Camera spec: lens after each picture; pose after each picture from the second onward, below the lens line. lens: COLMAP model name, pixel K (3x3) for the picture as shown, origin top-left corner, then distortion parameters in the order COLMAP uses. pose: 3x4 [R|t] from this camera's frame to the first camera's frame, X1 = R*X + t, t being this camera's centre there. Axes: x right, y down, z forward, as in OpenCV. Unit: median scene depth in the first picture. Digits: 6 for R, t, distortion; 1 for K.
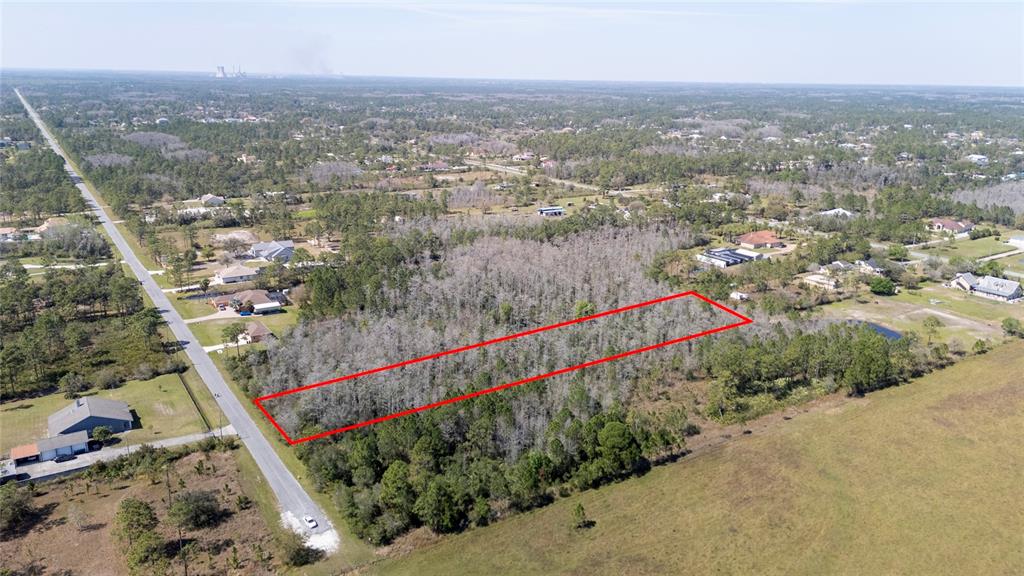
lens RADIAL K [[741.4, 0, 512.0], [0, 741.4, 288.0], [0, 0, 1]] dist [0.091555, -0.106836]
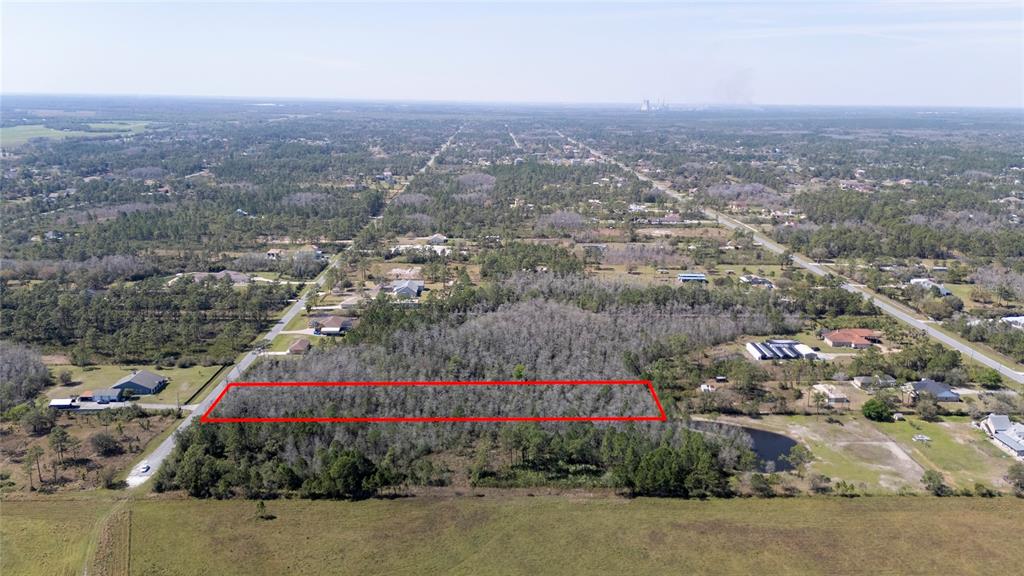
lens RADIAL K [[741.4, 0, 512.0], [0, 741.4, 288.0], [0, 0, 1]] dist [0.091555, -0.106836]
pose [[0.858282, 0.122102, -0.498441, 0.969394], [-0.140576, 0.990070, 0.000473, -0.152657], [0.493549, 0.069663, 0.866924, -0.036081]]
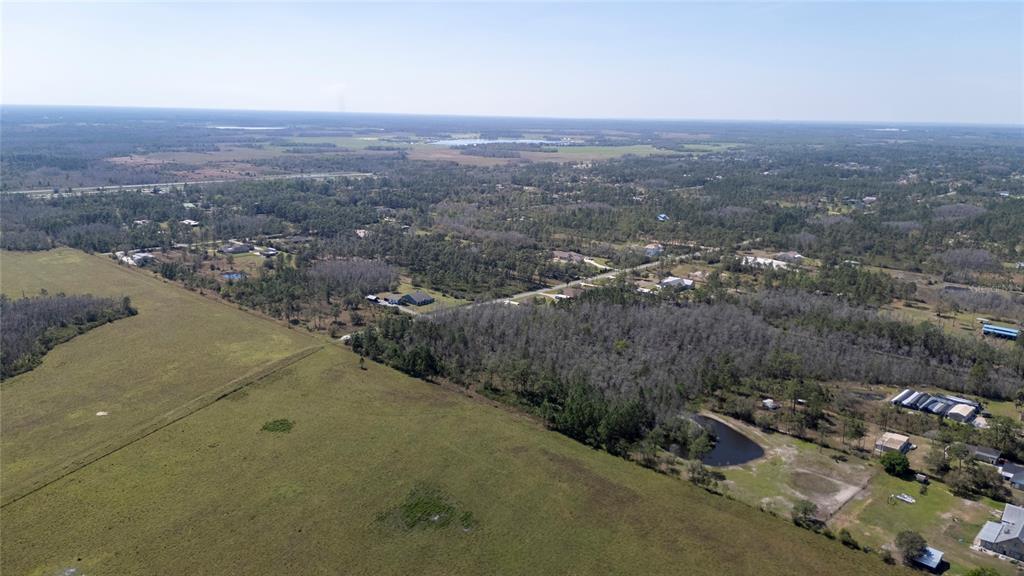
lens RADIAL K [[741.4, 0, 512.0], [0, 741.4, 288.0], [0, 0, 1]] dist [0.091555, -0.106836]
pose [[0.241696, 0.210957, -0.947143, 1.966803], [-0.281285, 0.949404, 0.139680, -0.312226], [0.928688, 0.232657, 0.288806, 0.585727]]
